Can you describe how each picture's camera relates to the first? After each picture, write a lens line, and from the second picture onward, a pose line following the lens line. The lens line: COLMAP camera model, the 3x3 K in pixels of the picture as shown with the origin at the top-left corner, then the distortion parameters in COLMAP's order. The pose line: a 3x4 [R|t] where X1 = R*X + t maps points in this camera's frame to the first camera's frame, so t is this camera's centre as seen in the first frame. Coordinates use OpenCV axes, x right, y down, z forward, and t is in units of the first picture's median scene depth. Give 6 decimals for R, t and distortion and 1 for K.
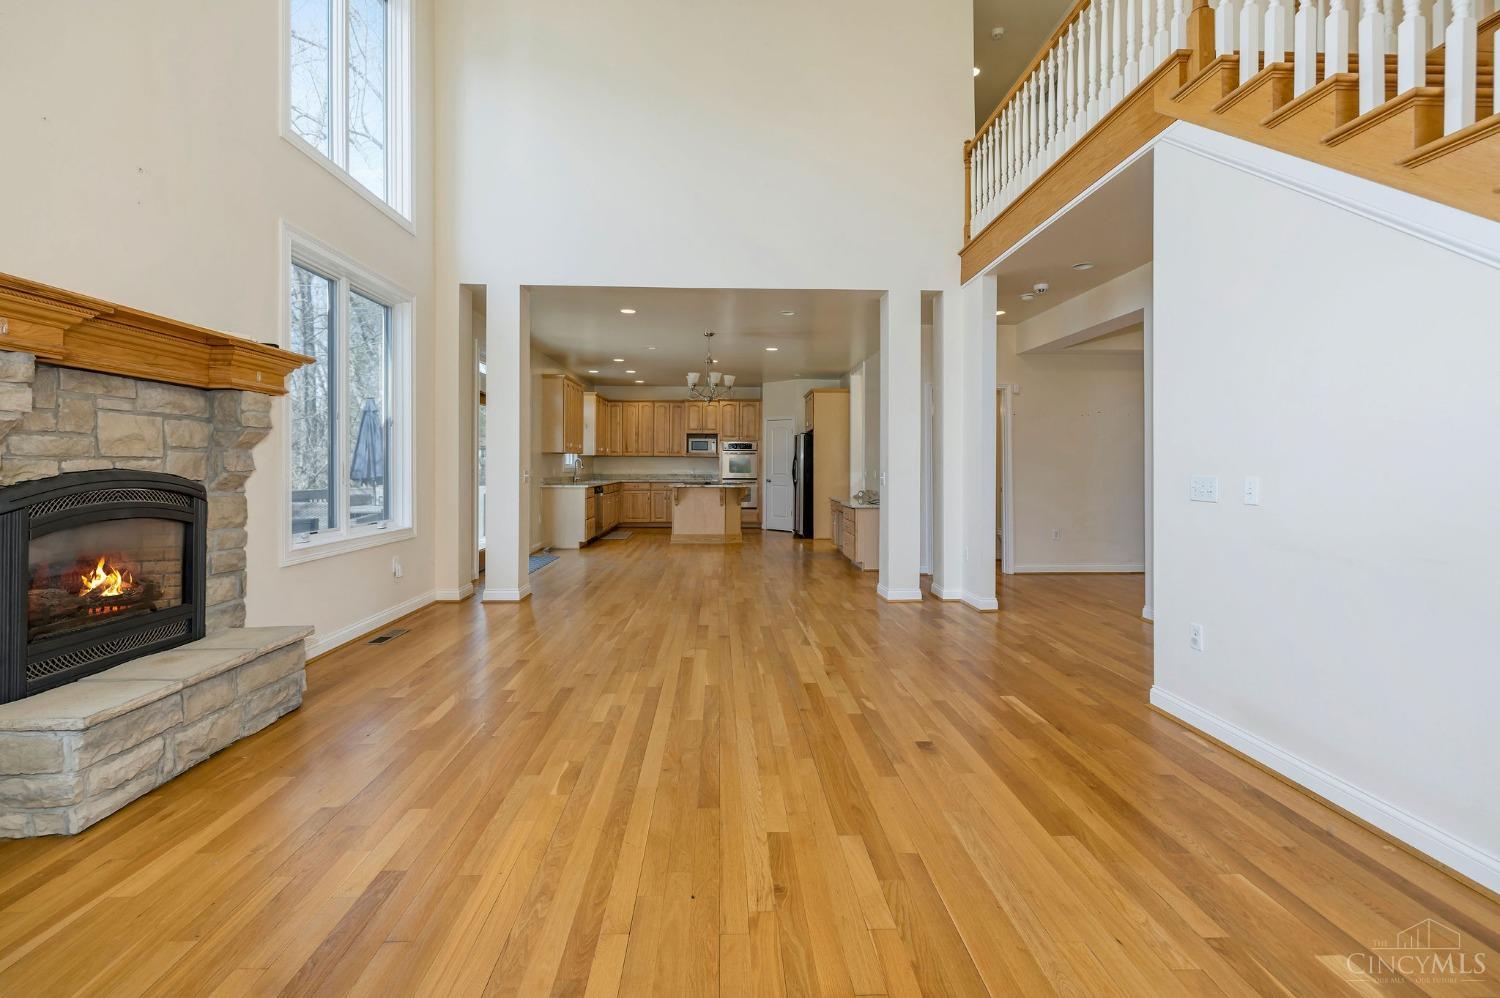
lens RADIAL K [[641.2, 0, 737.3], [0, 641.2, 463.9], [0, 0, 1]] dist [0.000207, 0.000078]
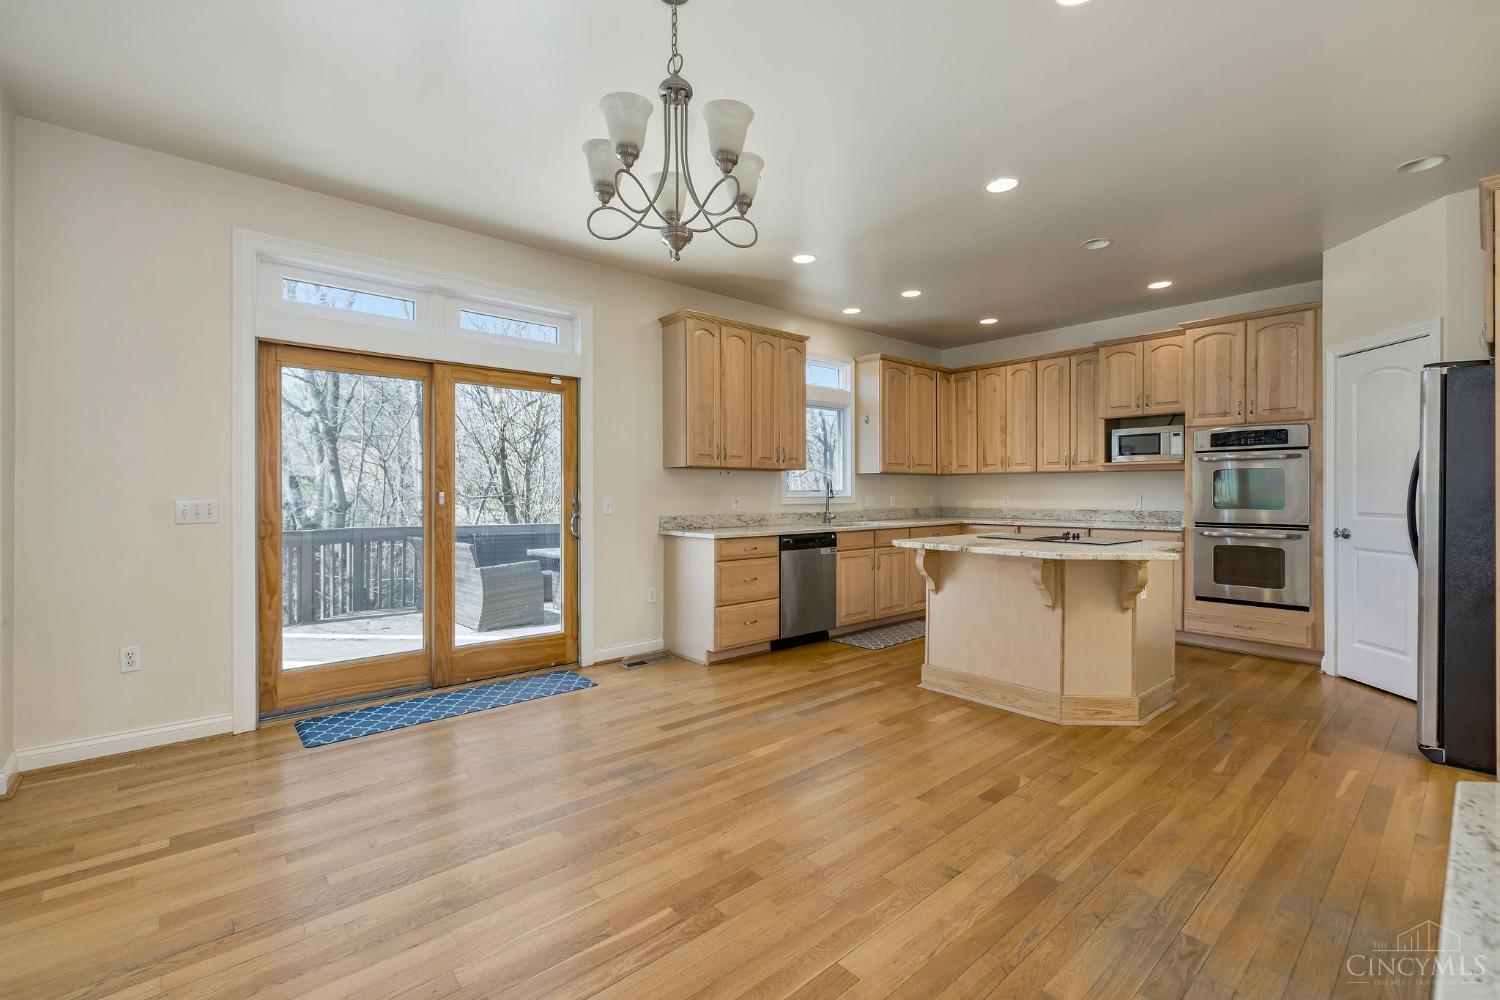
lens RADIAL K [[647.1, 0, 743.2], [0, 647.1, 491.2], [0, 0, 1]] dist [-0.000125, -0.000096]
pose [[0.634913, -0.004966, -0.772567, 0.415023], [0.005001, 0.999985, -0.002317, 0.009887], [0.772567, -0.002392, 0.634929, 1.996590]]
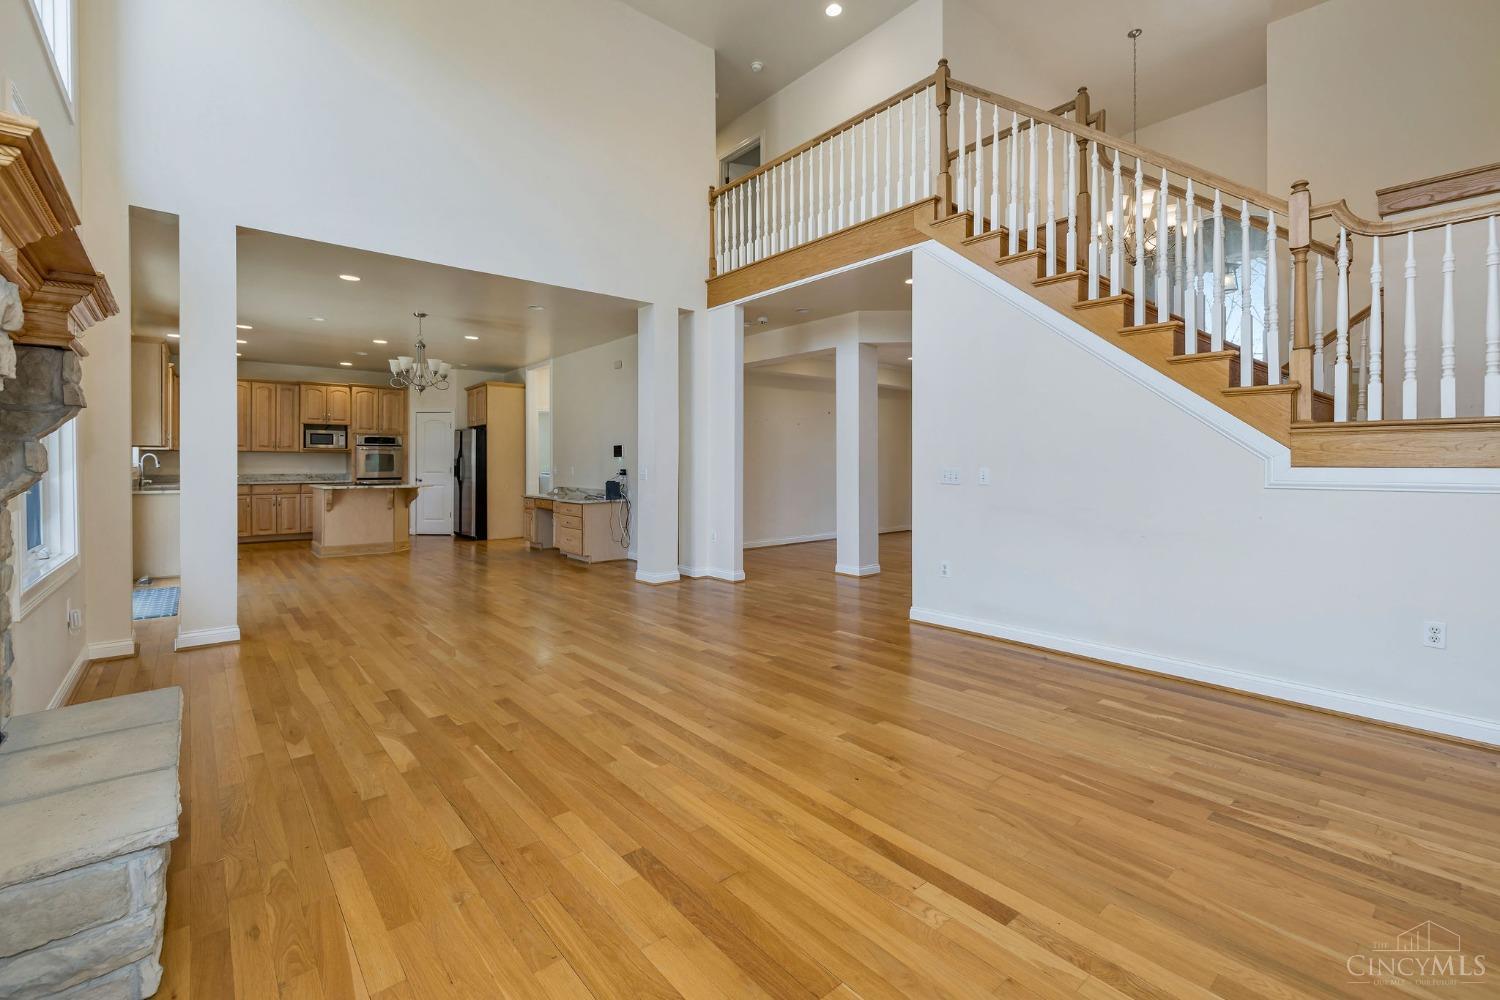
lens RADIAL K [[654.8, 0, 737.5], [0, 654.8, 467.4], [0, 0, 1]] dist [0.000929, -0.000163]
pose [[0.786538, -0.005925, 0.617513, -0.610380], [0.000063, 0.999955, 0.009515, 0.000326], [-0.617541, -0.007445, 0.786503, 0.036822]]
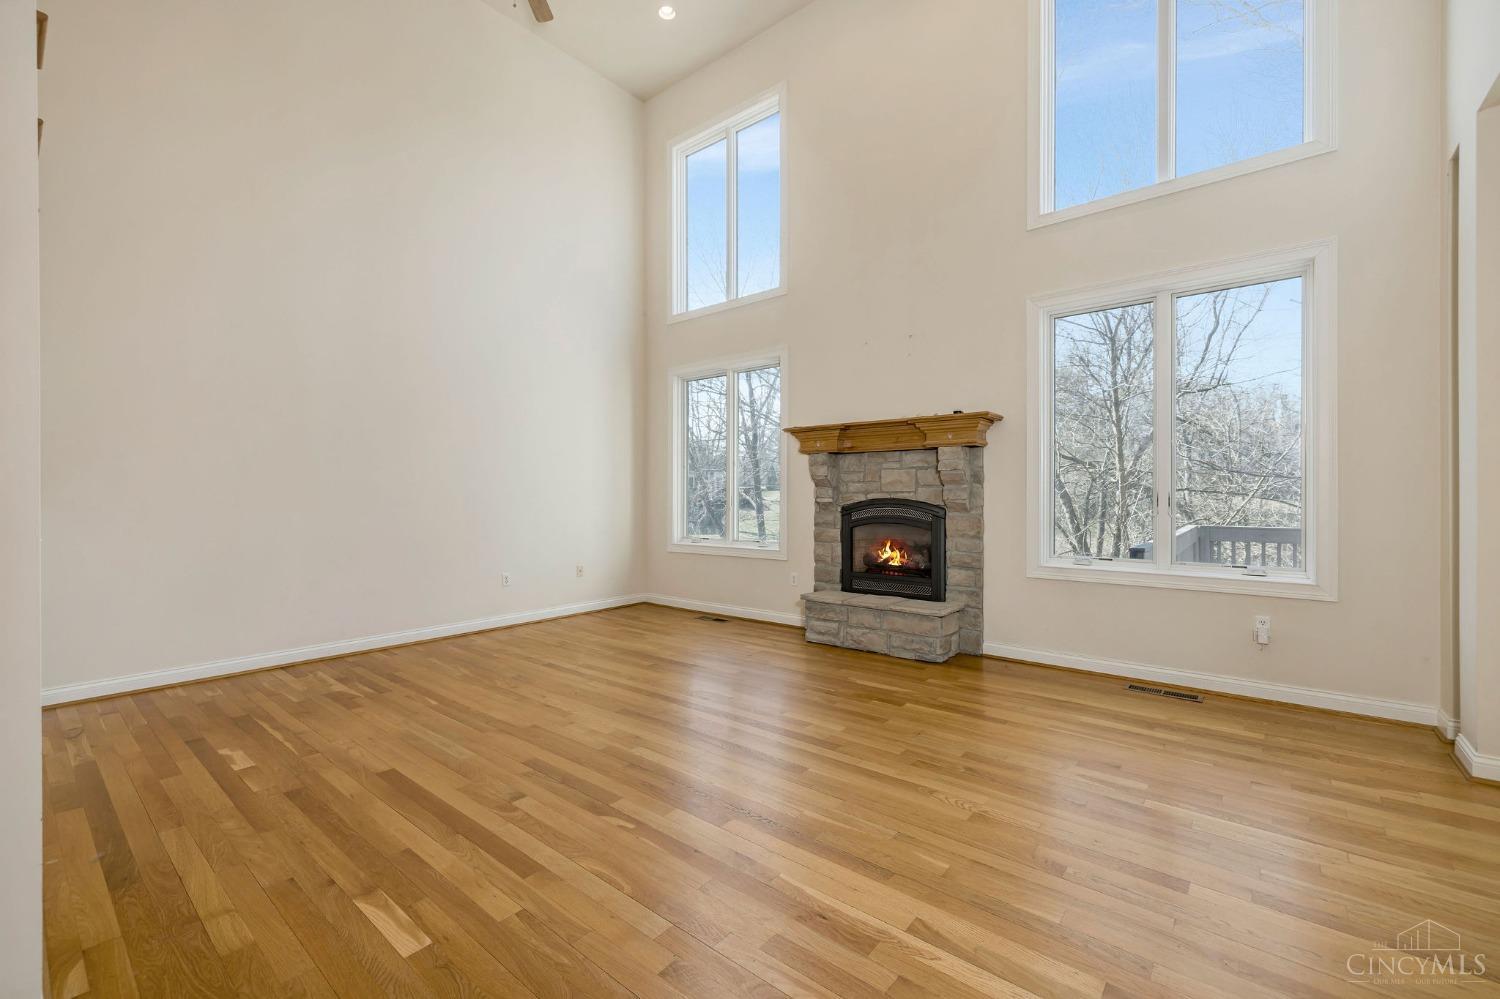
lens RADIAL K [[631.6, 0, 750.0], [0, 631.6, 499.5], [0, 0, 1]] dist [0.000440, -0.000084]
pose [[-0.654547, 0.006759, -0.755991, 0.639744], [0.005491, 0.999976, 0.004186, 0.001600], [0.756001, -0.001411, -0.654569, 1.561866]]
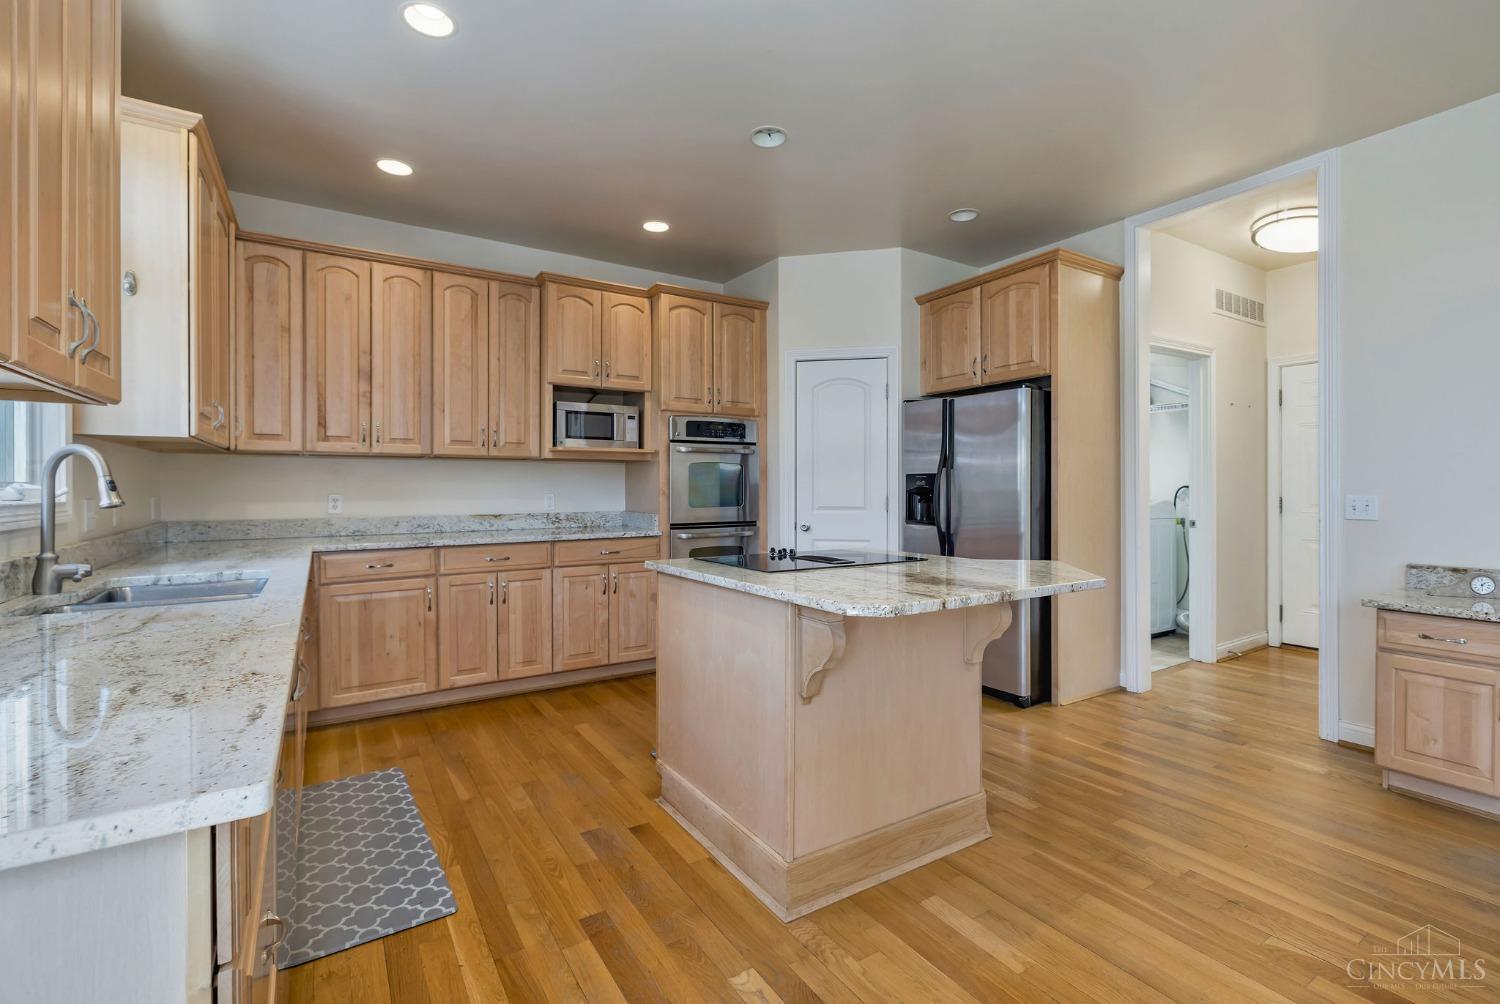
lens RADIAL K [[673.0, 0, 755.2], [0, 673.0, 487.9], [0, 0, 1]] dist [0.000447, 0.000074]
pose [[0.854254, -0.005269, 0.519829, -0.635265], [0.003501, 0.999984, 0.004383, 0.008061], [-0.519844, -0.001924, 0.854259, 2.554637]]
